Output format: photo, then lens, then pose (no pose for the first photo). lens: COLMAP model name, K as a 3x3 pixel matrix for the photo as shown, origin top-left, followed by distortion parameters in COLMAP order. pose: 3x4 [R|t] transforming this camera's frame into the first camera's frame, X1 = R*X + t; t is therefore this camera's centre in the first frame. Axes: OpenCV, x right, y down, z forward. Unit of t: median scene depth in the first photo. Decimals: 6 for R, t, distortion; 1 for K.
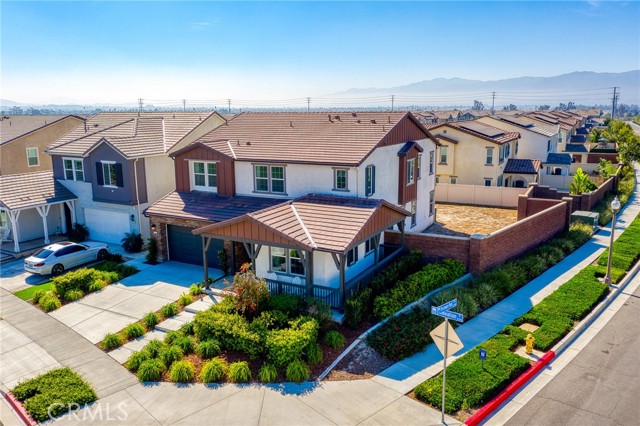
lens RADIAL K [[509.0, 0, 320.0], [0, 509.0, 213.0], [0, 0, 1]] dist [-0.003413, -0.005957]
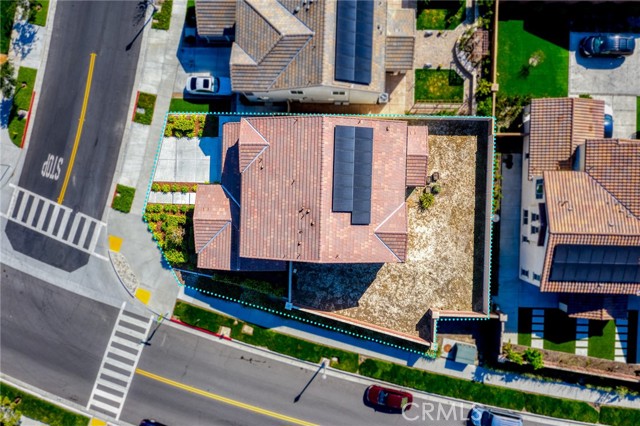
lens RADIAL K [[509.0, 0, 320.0], [0, 509.0, 213.0], [0, 0, 1]] dist [-0.003413, -0.005957]
pose [[0.448415, 0.893825, 0.000345, 0.068214], [-0.151687, 0.075718, 0.985524, -2.003615], [0.880860, -0.441976, 0.169535, 1.034271]]
